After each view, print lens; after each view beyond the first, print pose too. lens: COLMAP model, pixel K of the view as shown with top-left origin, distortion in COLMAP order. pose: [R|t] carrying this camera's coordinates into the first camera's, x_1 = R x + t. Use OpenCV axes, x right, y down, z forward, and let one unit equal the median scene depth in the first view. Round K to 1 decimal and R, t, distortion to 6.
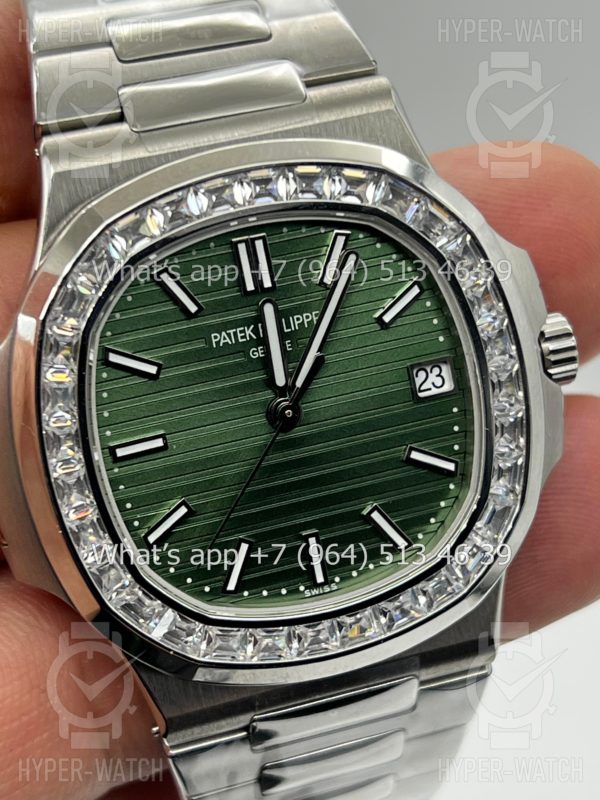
lens RADIAL K [[1826.5, 0, 300.0], [0, 1826.5, 400.0], [0, 0, 1]] dist [0.186026, 0.344943]
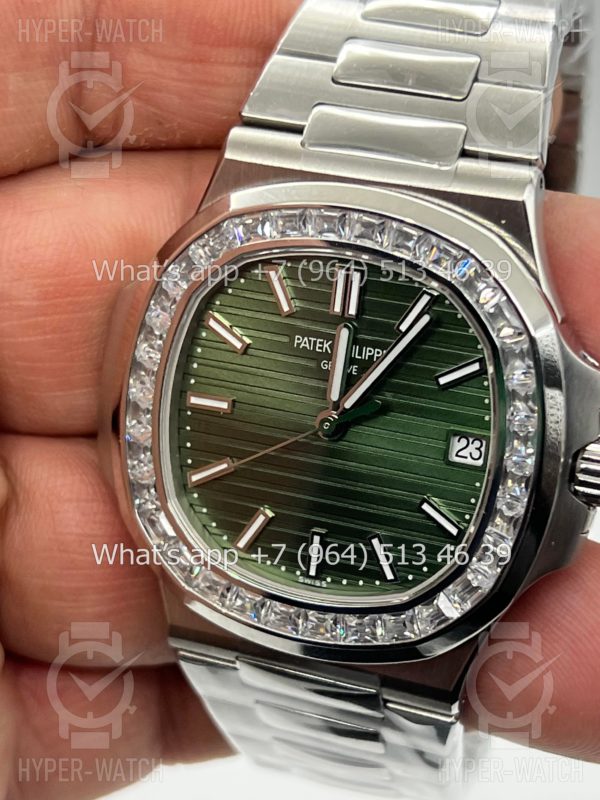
lens RADIAL K [[1826.5, 0, 300.0], [0, 1826.5, 400.0], [0, 0, 1]] dist [0.186026, 0.344943]
pose [[0.779311, 0.381333, -0.497253, 0.531821], [-0.341008, 0.923814, 0.174015, -0.196459], [0.525727, 0.033956, 0.849976, 0.033813]]
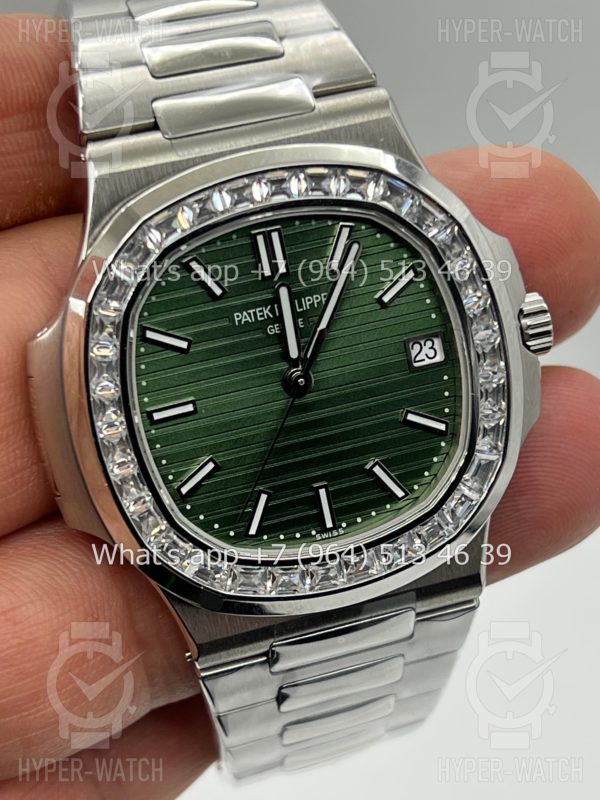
lens RADIAL K [[1826.5, 0, 300.0], [0, 1826.5, 400.0], [0, 0, 1]] dist [0.186026, 0.344943]
pose [[0.999970, -0.005692, -0.005346, -0.000905], [0.005799, 0.999779, 0.020198, -0.004476], [0.005230, -0.020228, 0.999782, -0.156797]]
